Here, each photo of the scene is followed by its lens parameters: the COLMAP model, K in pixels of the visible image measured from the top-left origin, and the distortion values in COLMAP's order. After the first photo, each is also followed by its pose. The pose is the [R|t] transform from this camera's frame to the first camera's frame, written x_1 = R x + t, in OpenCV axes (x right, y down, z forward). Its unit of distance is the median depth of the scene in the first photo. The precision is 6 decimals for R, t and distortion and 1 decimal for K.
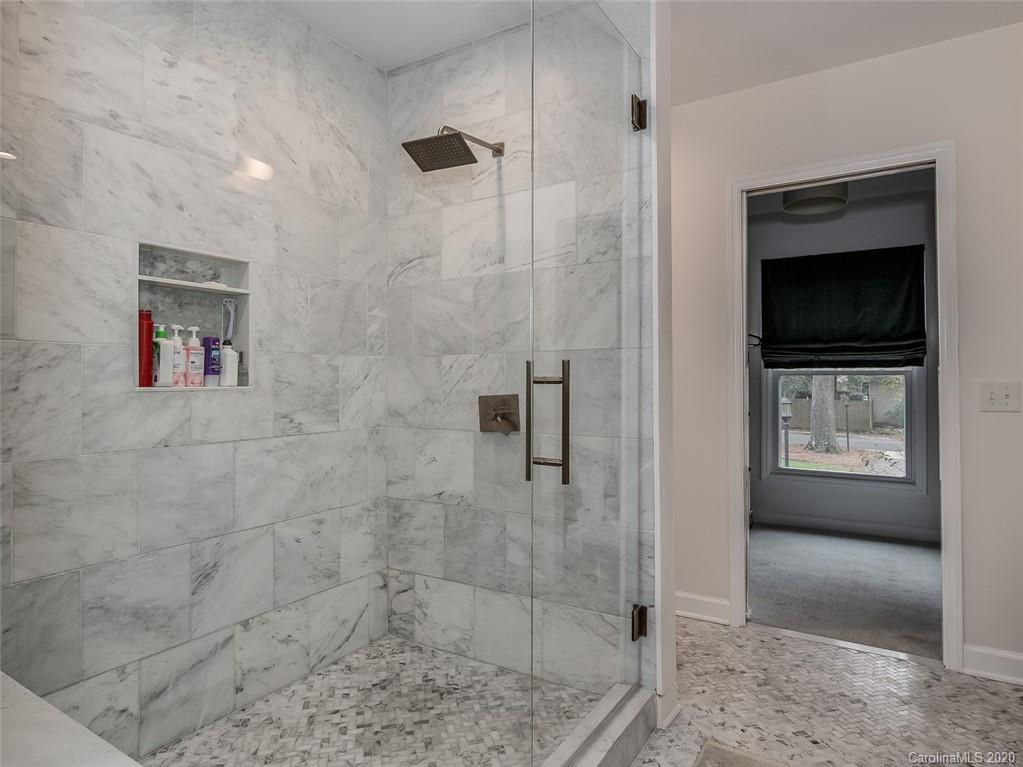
lens RADIAL K [[611.0, 0, 519.2], [0, 611.0, 369.4], [0, 0, 1]] dist [0.021263, -0.002195]
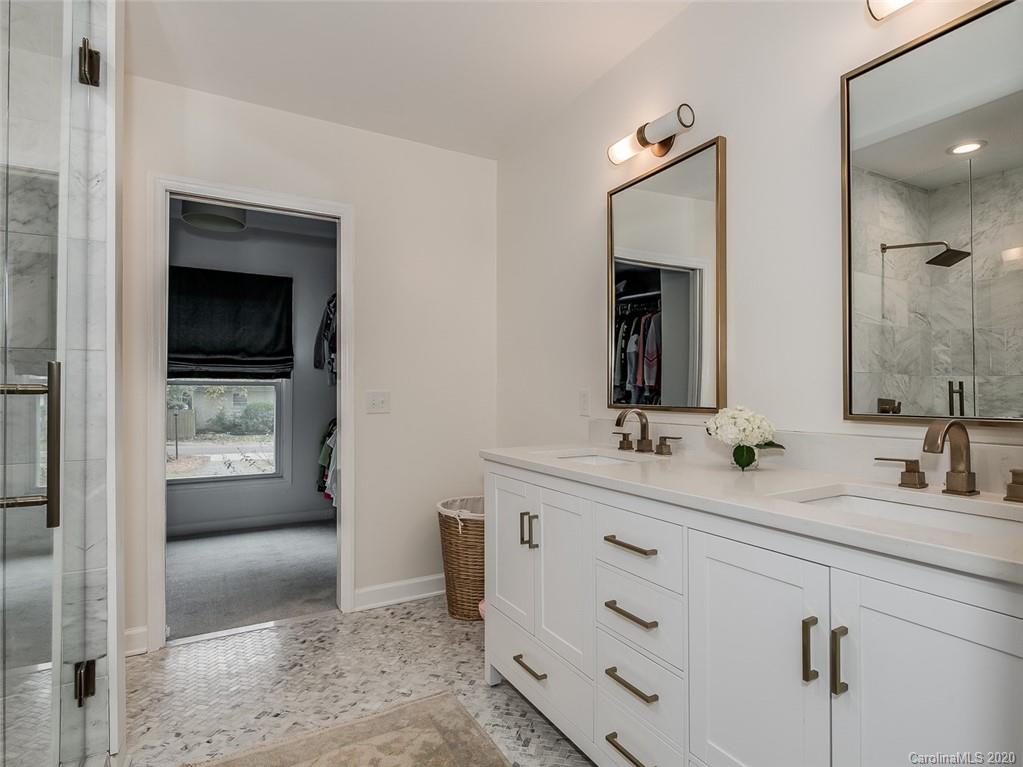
lens RADIAL K [[575.1, 0, 520.3], [0, 575.1, 387.9], [0, 0, 1]] dist [0.006838, -0.001071]
pose [[0.475062, 0.007152, 0.879923, -0.192959], [-0.018904, 0.999819, 0.002079, 0.002761], [-0.879749, -0.017622, 0.475111, 0.108852]]
